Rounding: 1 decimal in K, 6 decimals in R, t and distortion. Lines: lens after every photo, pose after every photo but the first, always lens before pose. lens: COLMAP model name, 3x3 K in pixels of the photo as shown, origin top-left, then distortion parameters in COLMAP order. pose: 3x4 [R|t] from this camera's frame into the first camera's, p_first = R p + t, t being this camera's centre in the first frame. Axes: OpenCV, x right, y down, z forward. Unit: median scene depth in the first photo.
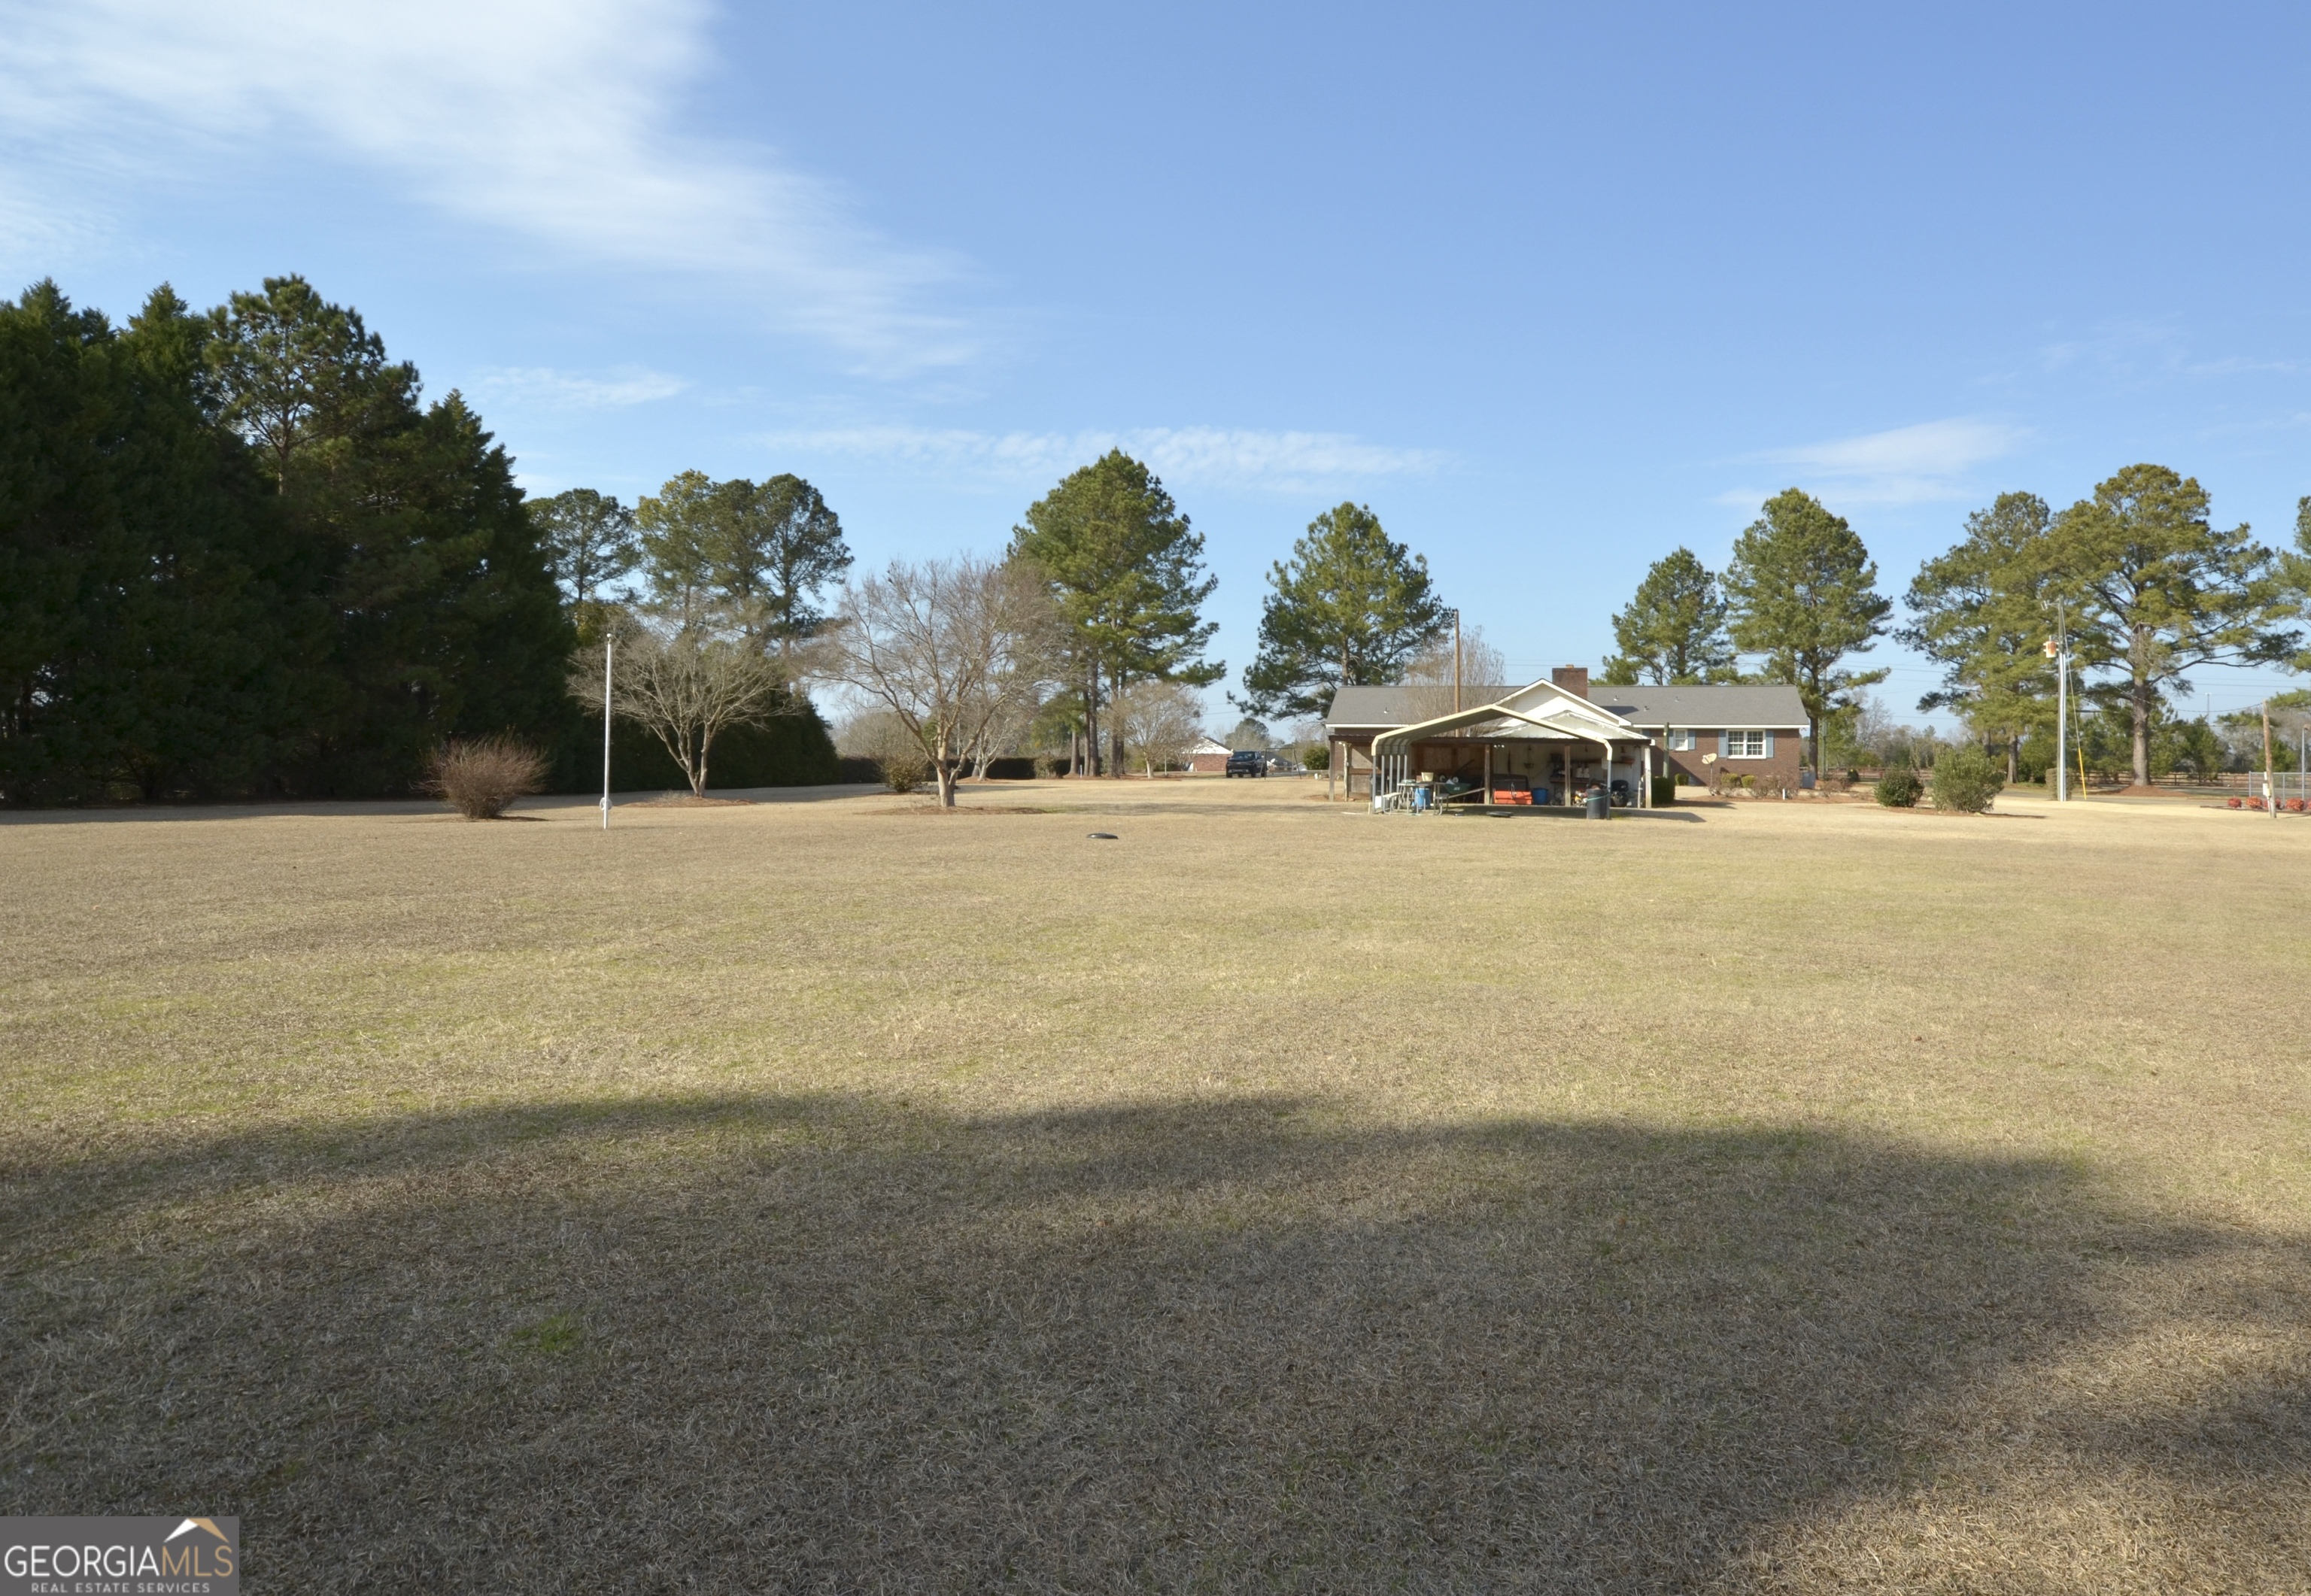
lens RADIAL K [[1428.6, 0, 1335.4], [0, 1428.6, 747.5], [0, 0, 1]] dist [-0.000417, -0.000575]
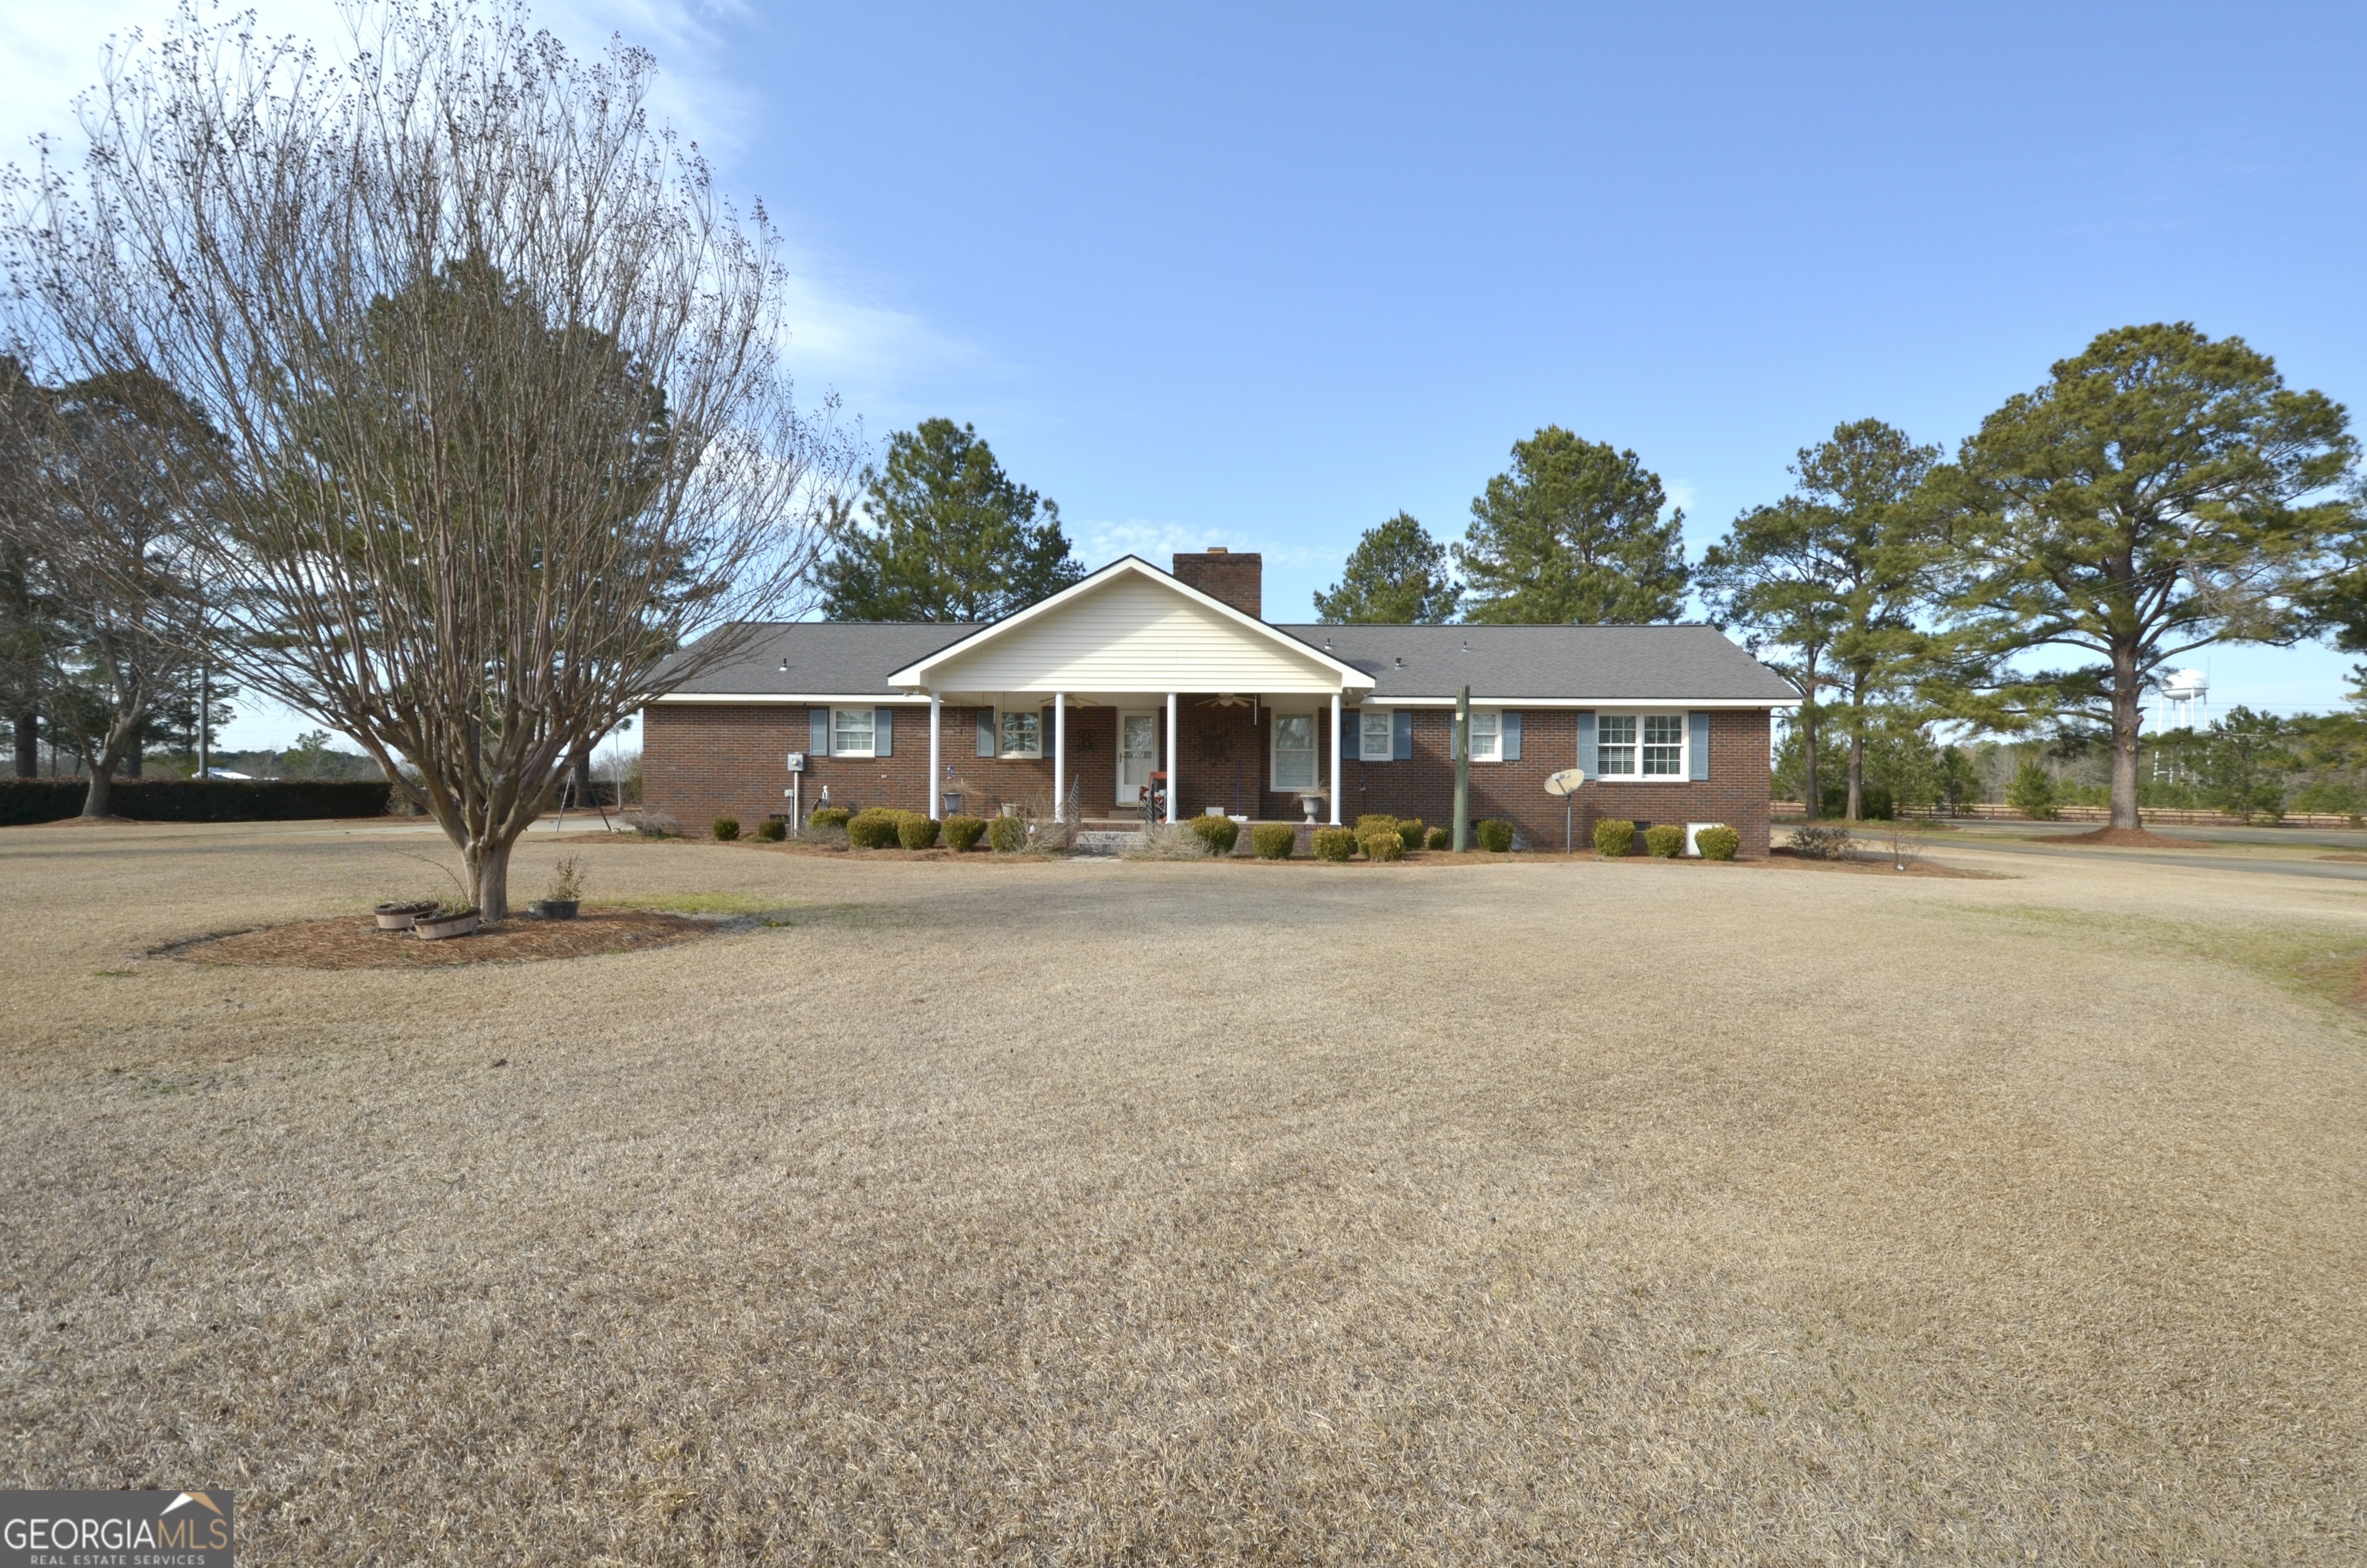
lens RADIAL K [[1023.4, 0, 1242.9], [0, 1023.4, 798.1], [0, 0, 1]] dist [0.006527, -0.006899]
pose [[0.991776, 0.001015, 0.127980, 0.093513], [-0.003190, 0.999854, 0.016788, 0.005375], [-0.127945, -0.017058, 0.991635, 0.497767]]
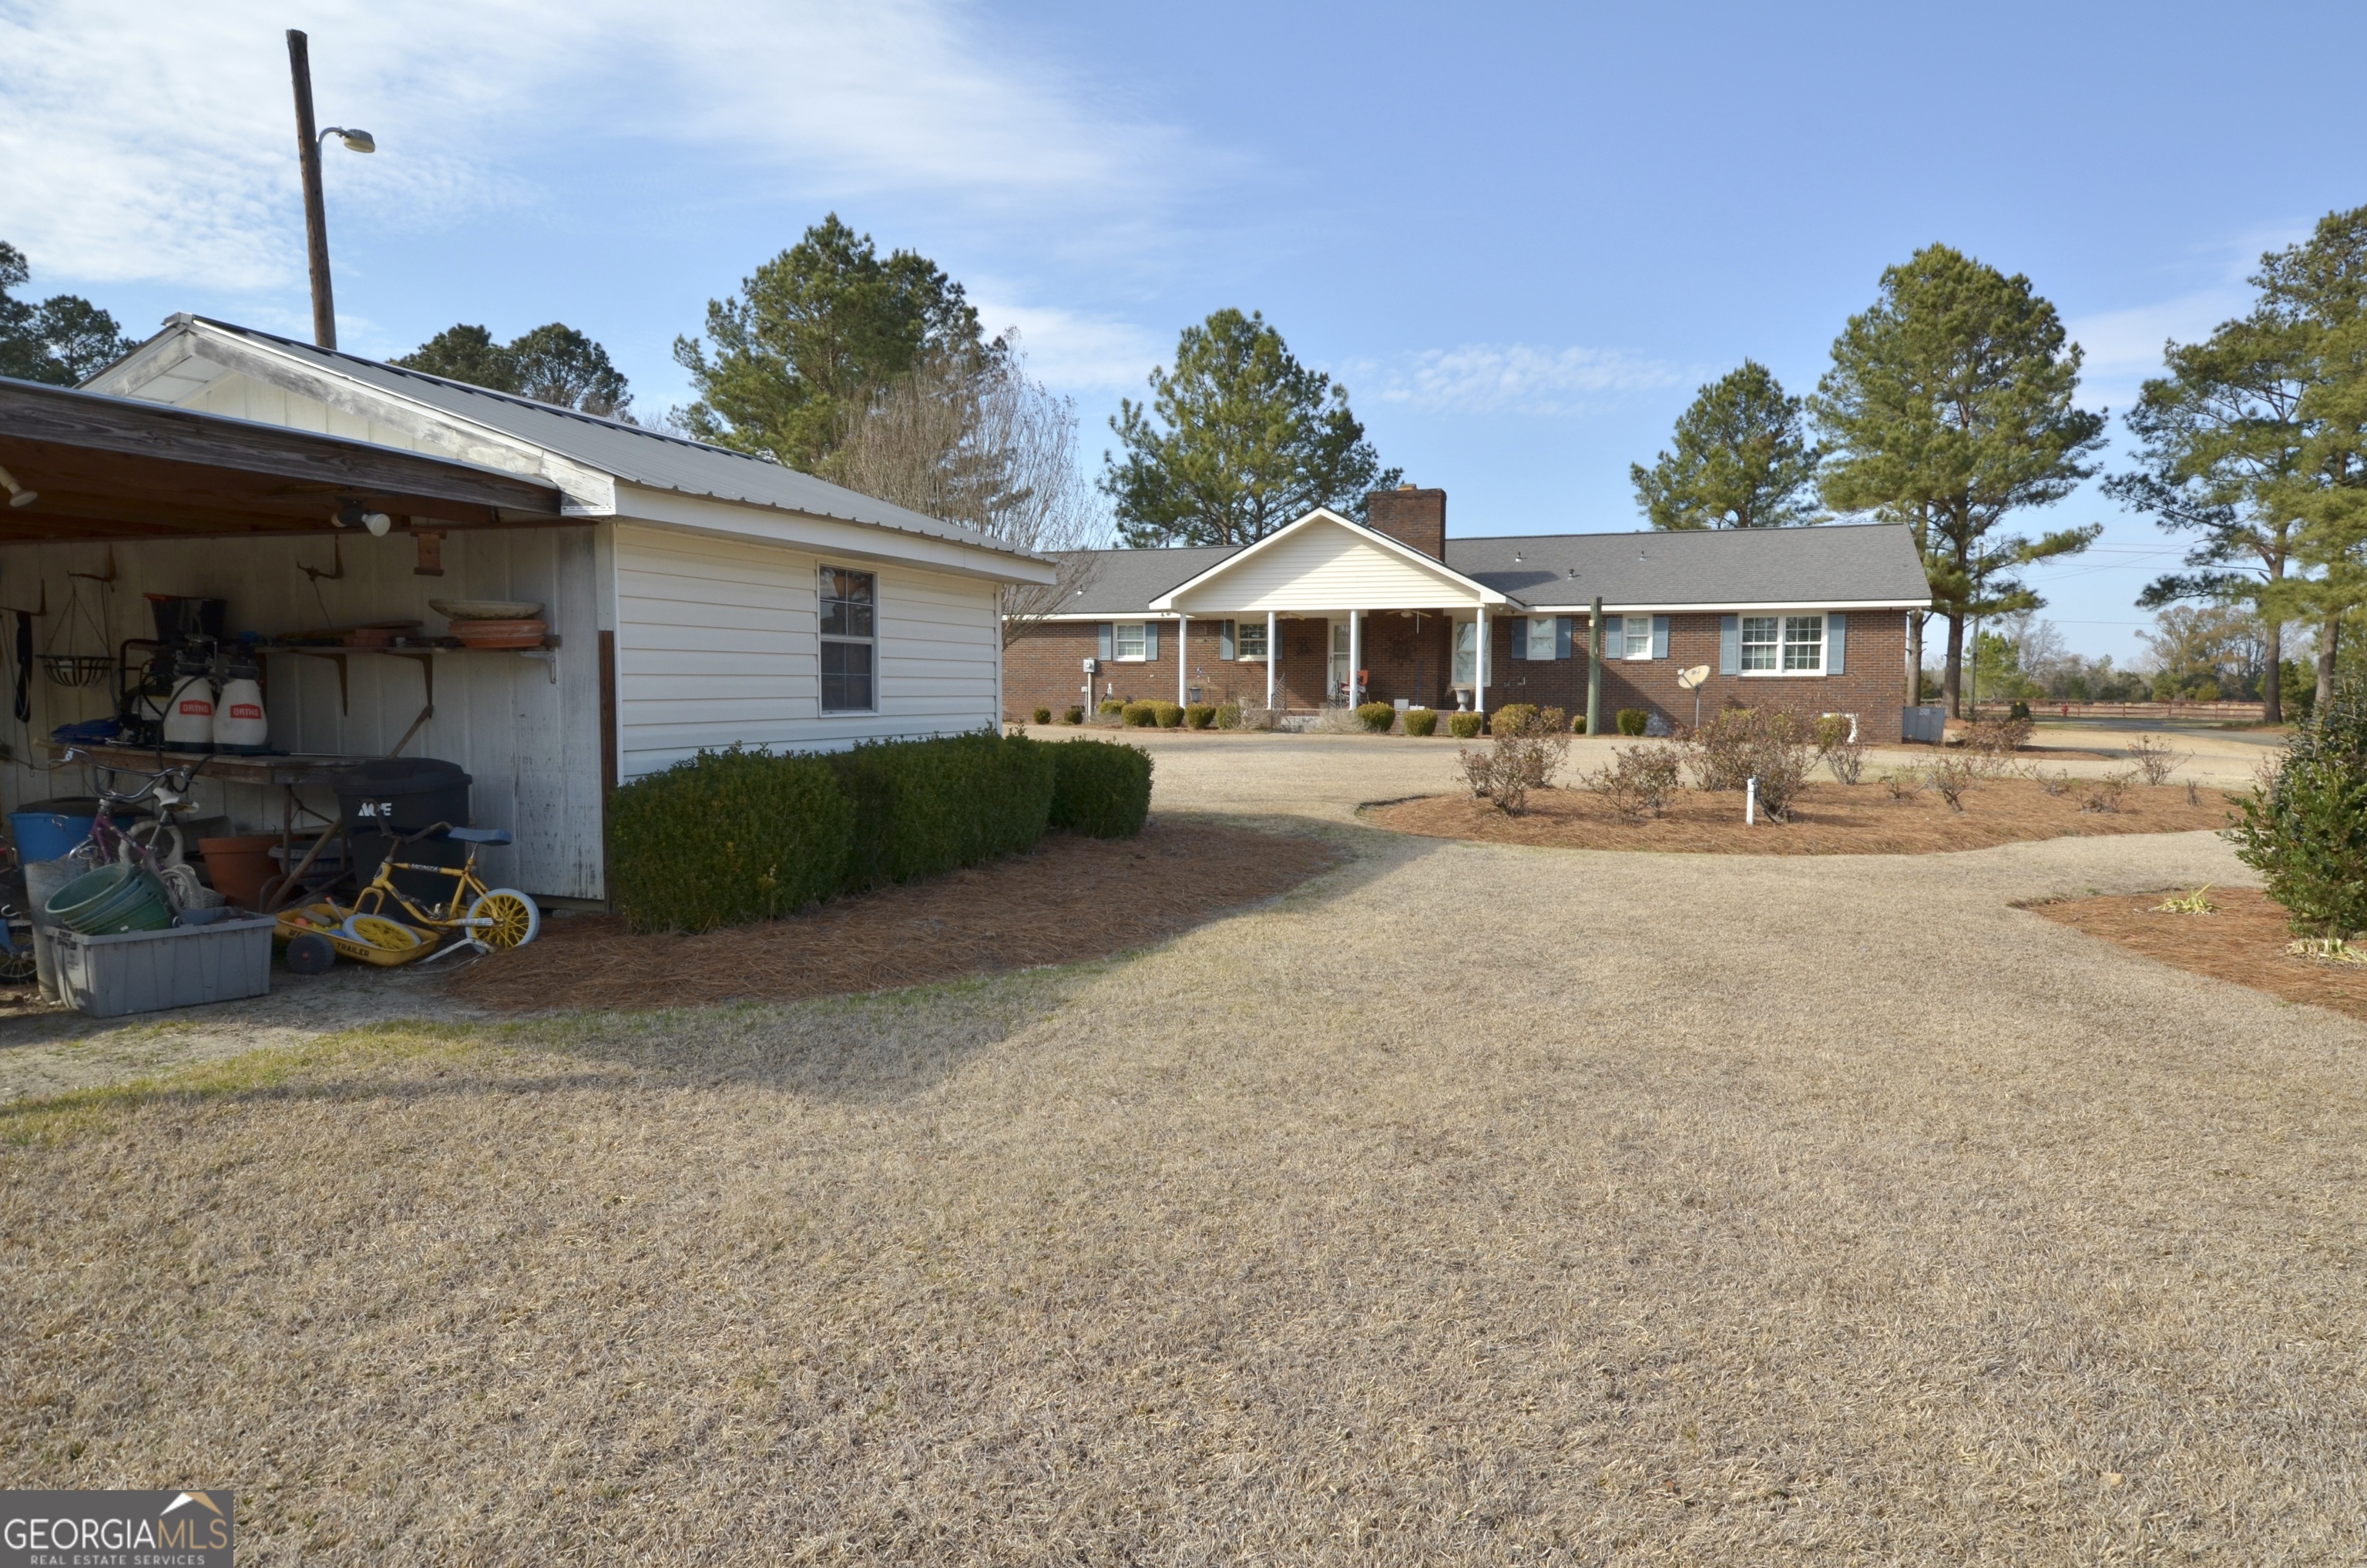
lens RADIAL K [[1322.3, 0, 1231.6], [0, 1322.3, 789.5], [0, 0, 1]] dist [-0.001891, -0.001193]
pose [[0.983164, 0.012771, -0.182277, 0.131630], [0.001965, 0.996758, 0.080435, 0.006503], [0.182713, -0.079439, 0.979952, 0.376193]]
